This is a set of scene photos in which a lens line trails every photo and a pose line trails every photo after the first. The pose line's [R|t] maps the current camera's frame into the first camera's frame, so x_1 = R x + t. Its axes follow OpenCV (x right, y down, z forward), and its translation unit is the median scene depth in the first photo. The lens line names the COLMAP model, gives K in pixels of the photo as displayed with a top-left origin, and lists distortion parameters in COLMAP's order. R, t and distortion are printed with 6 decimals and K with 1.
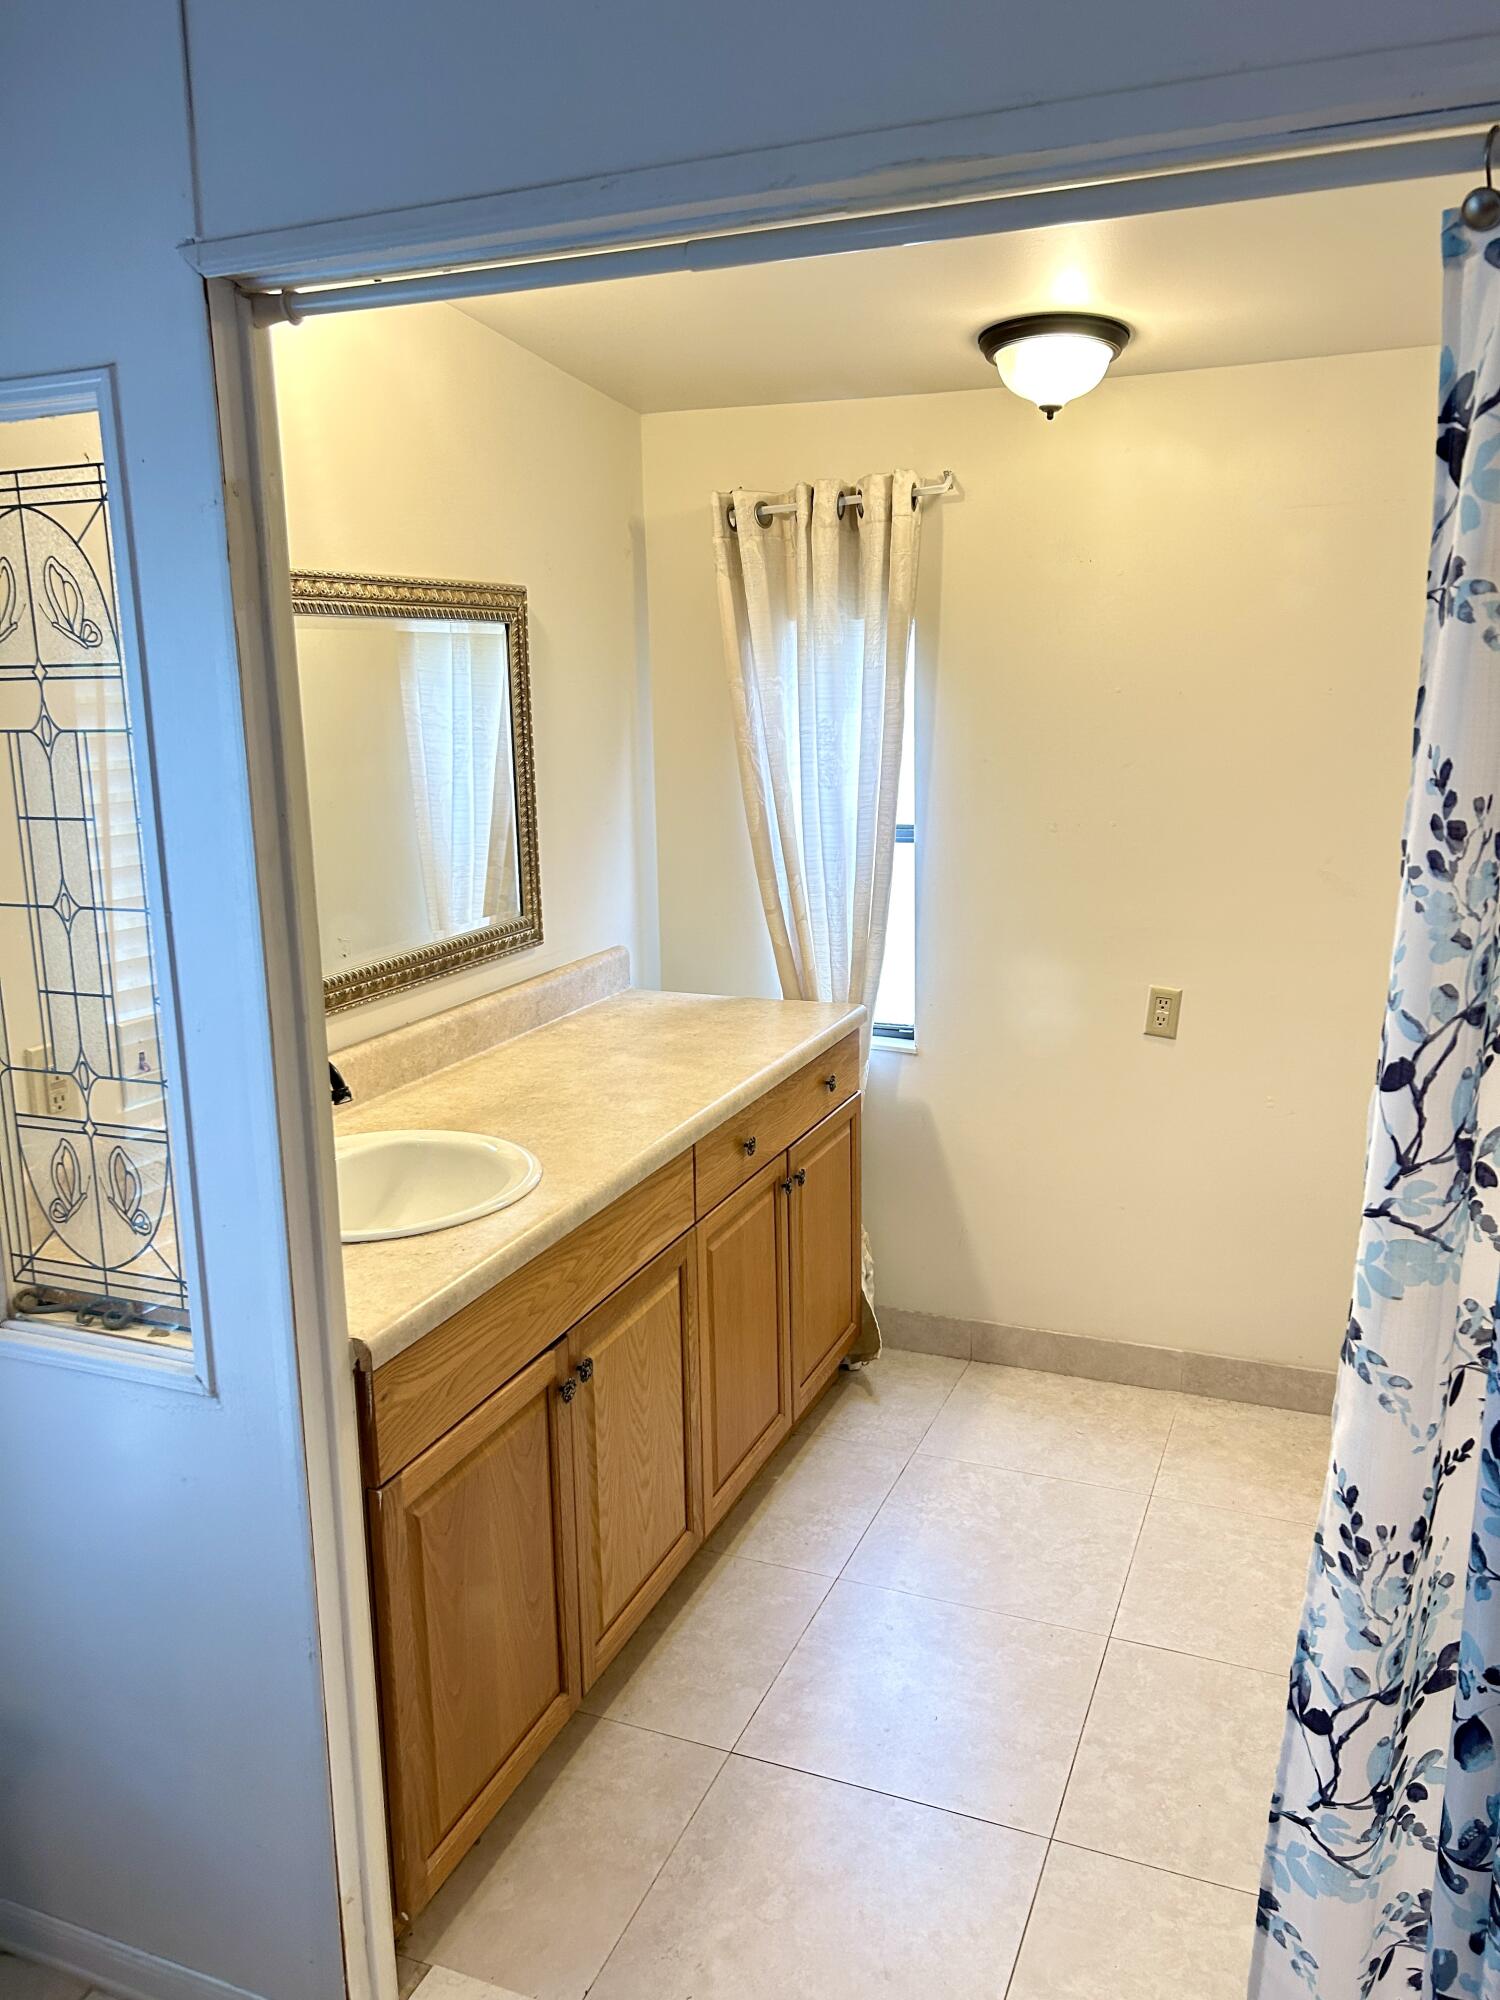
lens RADIAL K [[1519.1, 0, 755.5], [0, 1519.1, 1009.7], [0, 0, 1]] dist [0.058718, -0.051054]
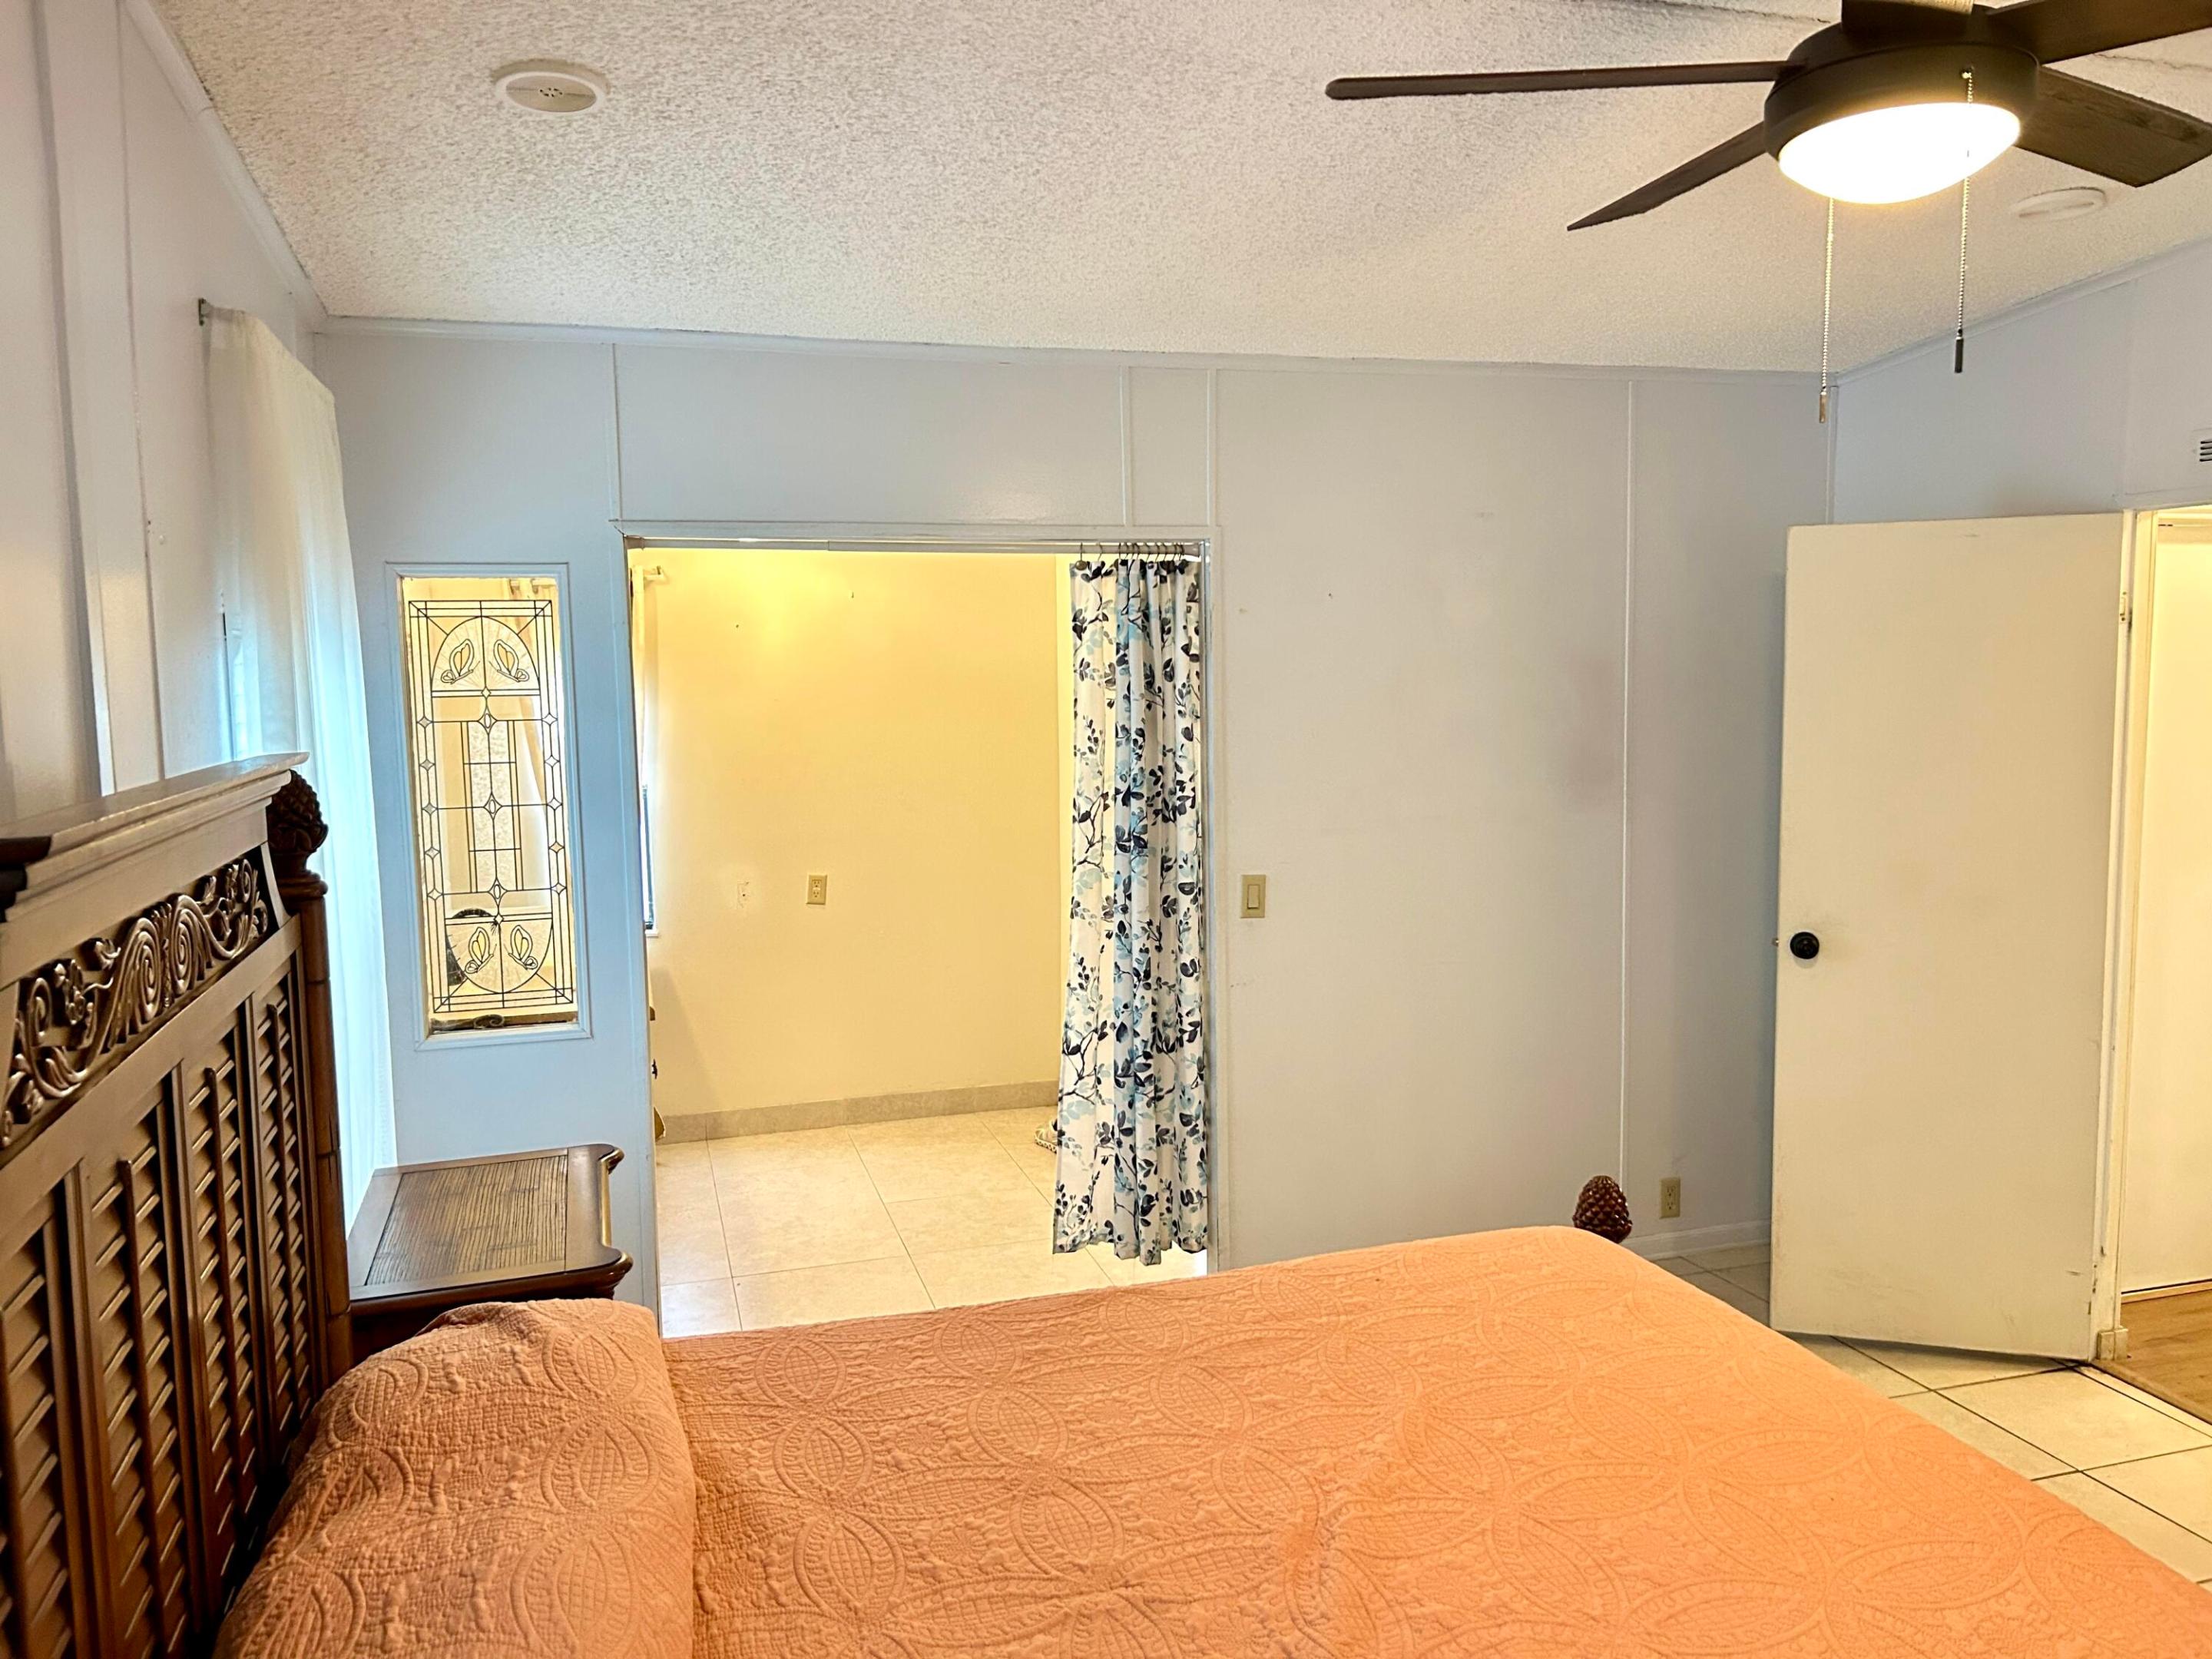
lens RADIAL K [[1635.9, 0, 1140.8], [0, 1635.9, 826.2], [0, 0, 1]] dist [0.073651, -0.059902]
pose [[0.773061, -0.053541, 0.632068, -0.745111], [0.133962, 0.987738, -0.080175, 0.158441], [-0.620025, 0.146654, 0.770754, -0.769808]]
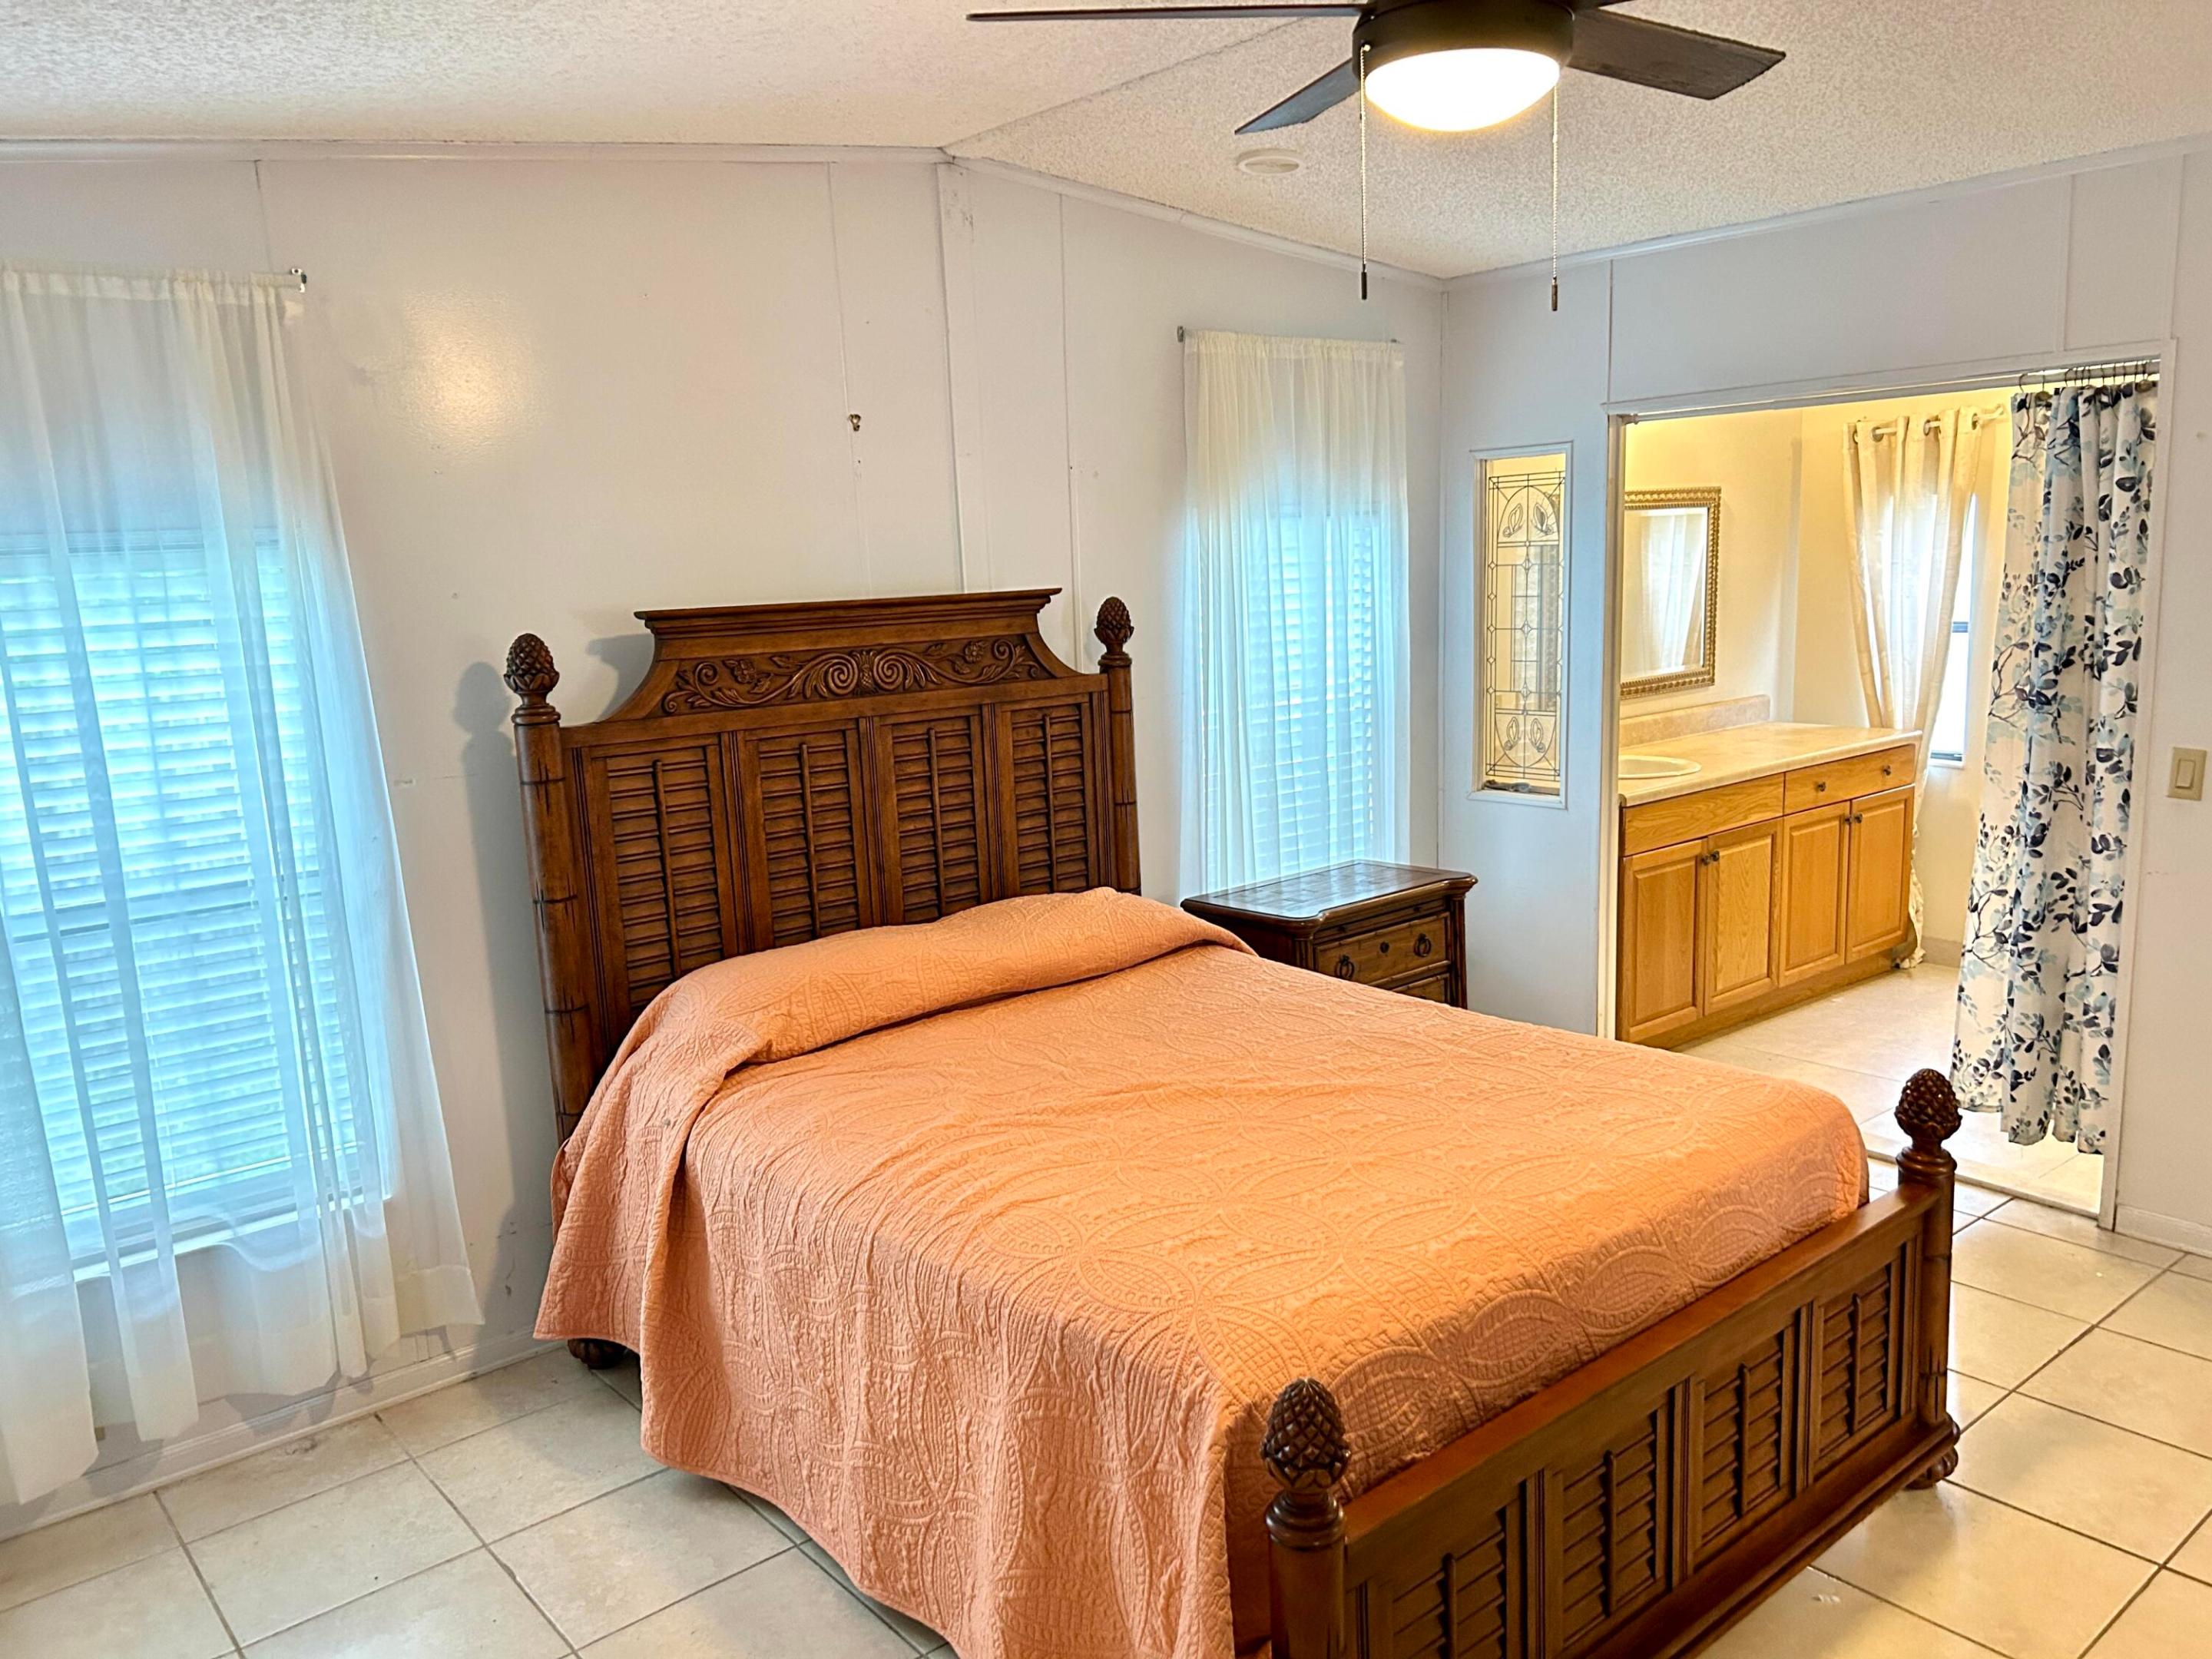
lens RADIAL K [[1643.5, 0, 1114.9], [0, 1643.5, 857.7], [0, 0, 1]] dist [0.057149, -0.068675]
pose [[0.877628, 0.072328, -0.473854, 0.212063], [-0.079431, 0.996828, 0.005038, 0.245557], [0.472715, 0.033217, 0.880589, -1.236378]]
